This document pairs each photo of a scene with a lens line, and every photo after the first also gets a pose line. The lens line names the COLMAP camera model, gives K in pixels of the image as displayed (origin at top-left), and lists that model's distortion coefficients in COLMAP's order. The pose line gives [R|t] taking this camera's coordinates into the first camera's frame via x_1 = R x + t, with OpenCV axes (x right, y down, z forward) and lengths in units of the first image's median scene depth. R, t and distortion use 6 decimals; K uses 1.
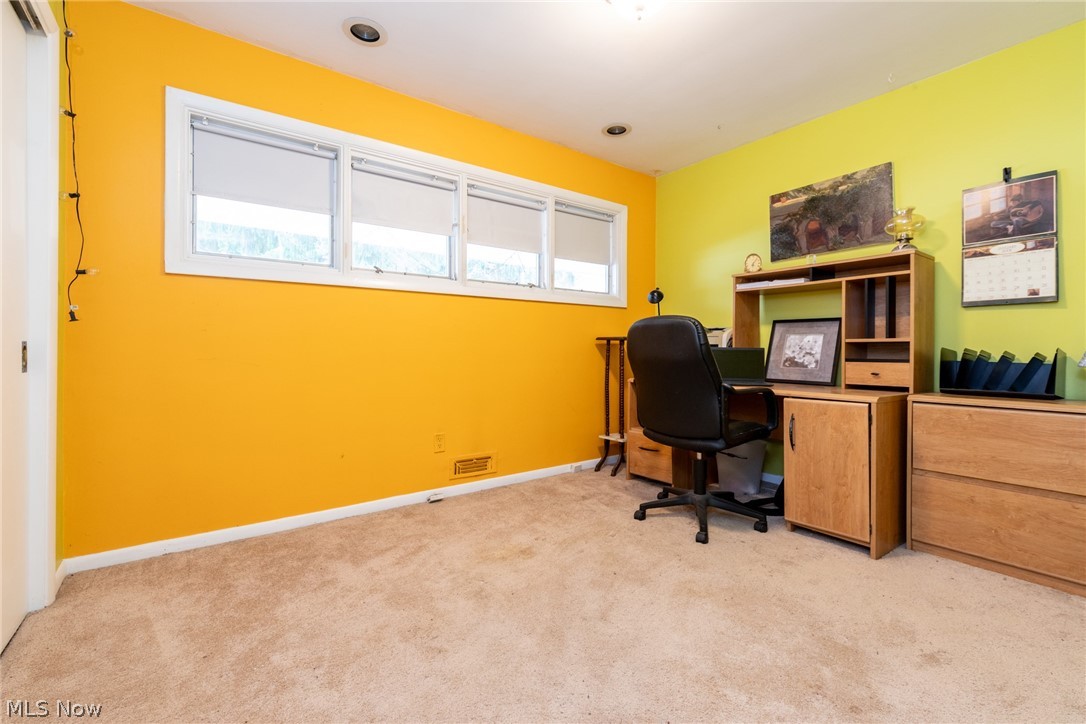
lens RADIAL K [[461.4, 0, 540.6], [0, 461.4, 352.6], [0, 0, 1]] dist [0.000257, 0.000017]
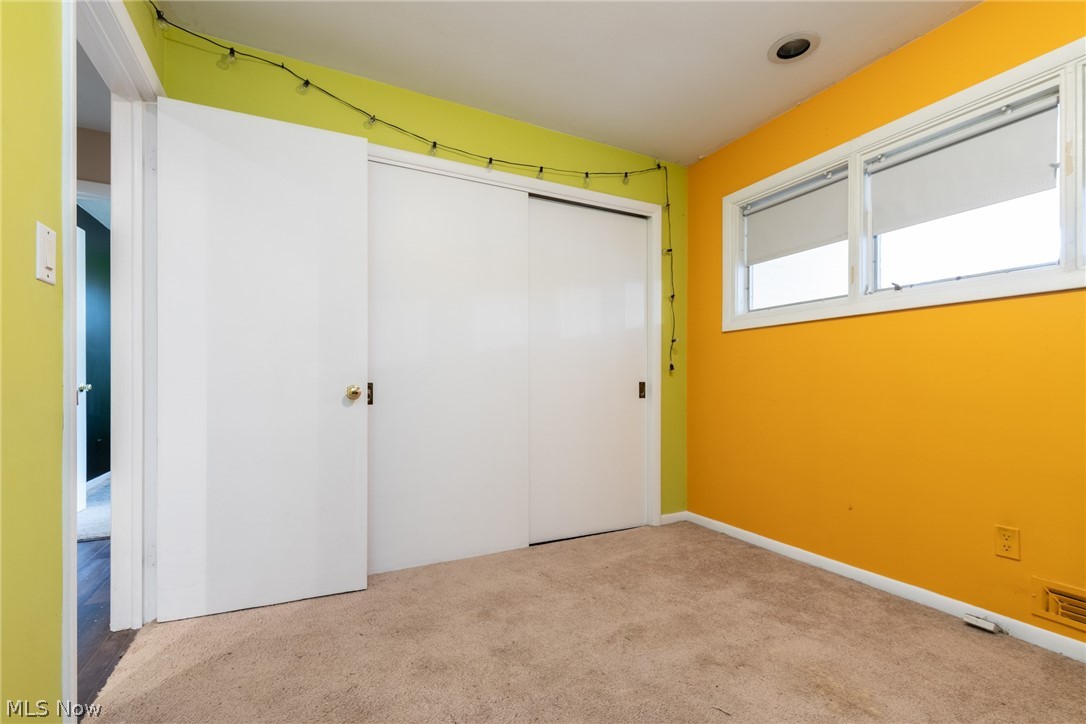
lens RADIAL K [[489.2, 0, 545.9], [0, 489.2, 380.6], [0, 0, 1]] dist [0.000248, -0.000223]
pose [[-0.169366, 0.002435, -0.985550, 0.719090], [-0.000399, 0.999997, 0.002539, -0.027143], [0.985553, 0.000823, -0.169365, 0.703170]]
